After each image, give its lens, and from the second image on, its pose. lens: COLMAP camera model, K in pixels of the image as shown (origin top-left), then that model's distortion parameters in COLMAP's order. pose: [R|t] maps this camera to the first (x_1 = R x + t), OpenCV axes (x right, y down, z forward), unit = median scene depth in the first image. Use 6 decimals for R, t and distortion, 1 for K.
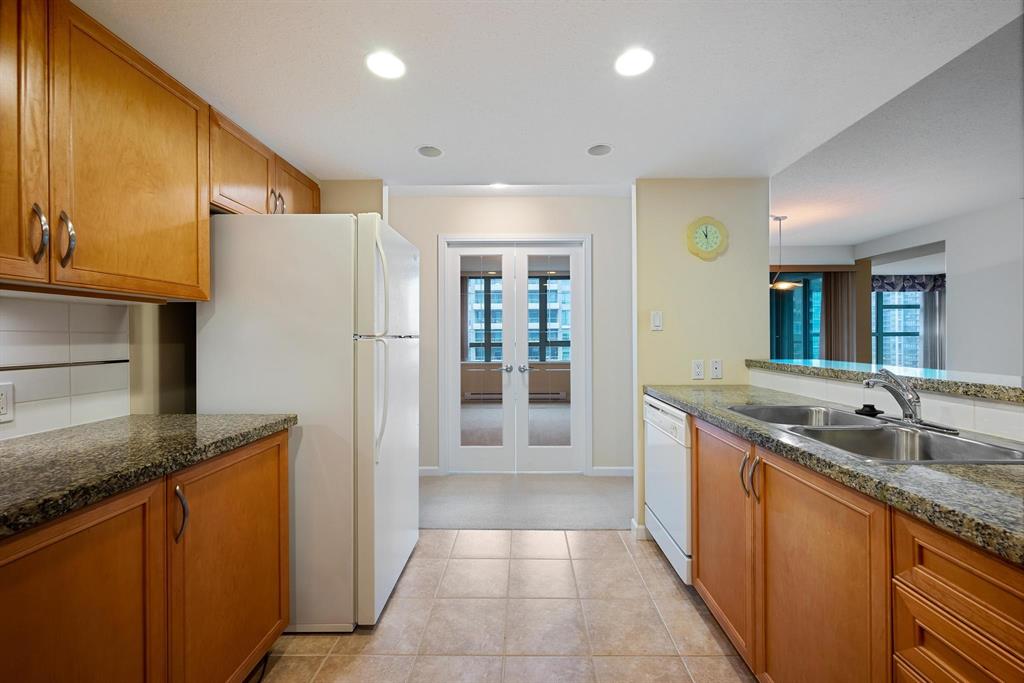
lens RADIAL K [[408.5, 0, 517.4], [0, 408.5, 336.4], [0, 0, 1]] dist [0.000125, 0.000211]
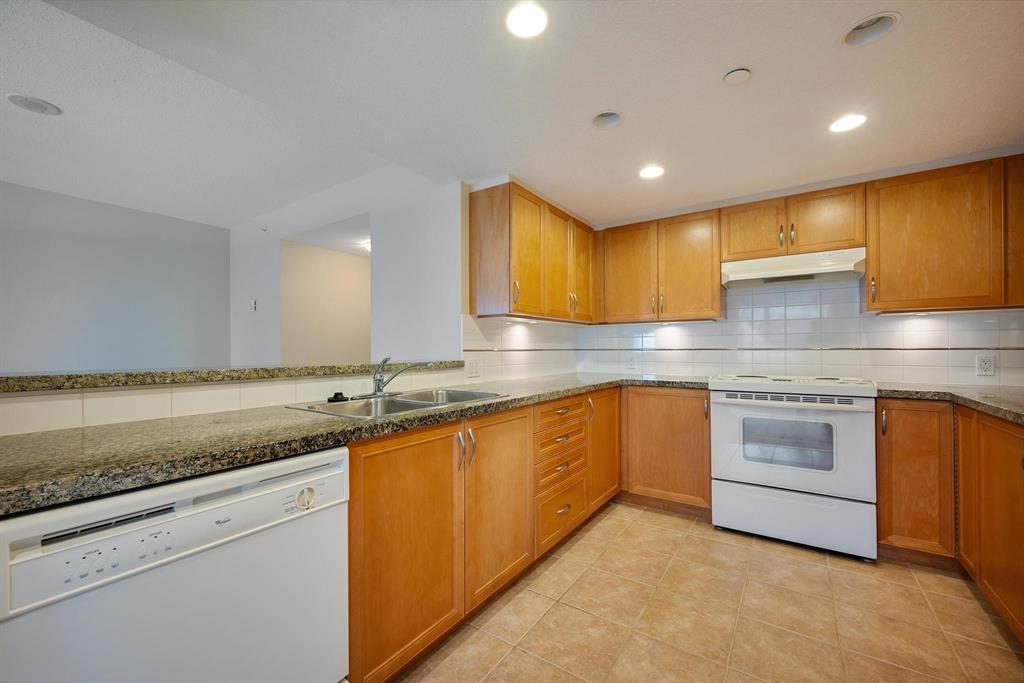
lens RADIAL K [[408.5, 0, 509.4], [0, 408.5, 346.6], [0, 0, 1]] dist [0.000125, 0.000211]
pose [[-0.826876, 0.014945, 0.562186, -0.110083], [0.009346, 0.999874, -0.012834, 0.035144], [-0.562307, -0.005358, -0.826911, 1.047000]]
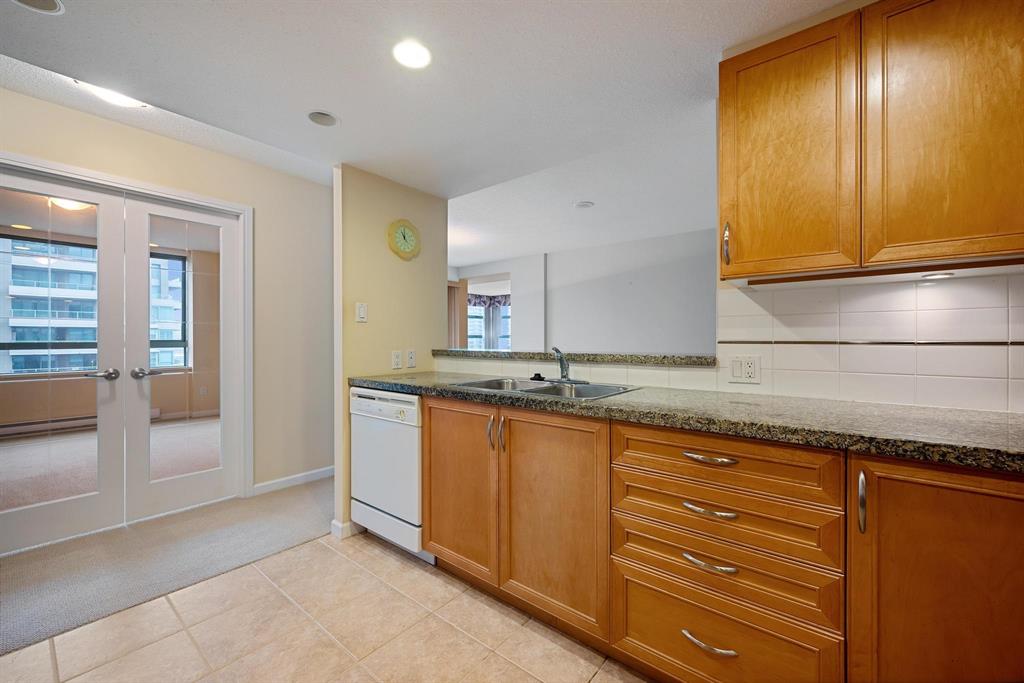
lens RADIAL K [[408.5, 0, 509.0], [0, 408.5, 340.0], [0, 0, 1]] dist [0.000125, 0.000211]
pose [[0.624896, 0.005668, 0.780688, -0.218208], [-0.004938, 0.999982, -0.003308, 0.031721], [-0.780693, -0.001788, 0.624913, 0.097446]]
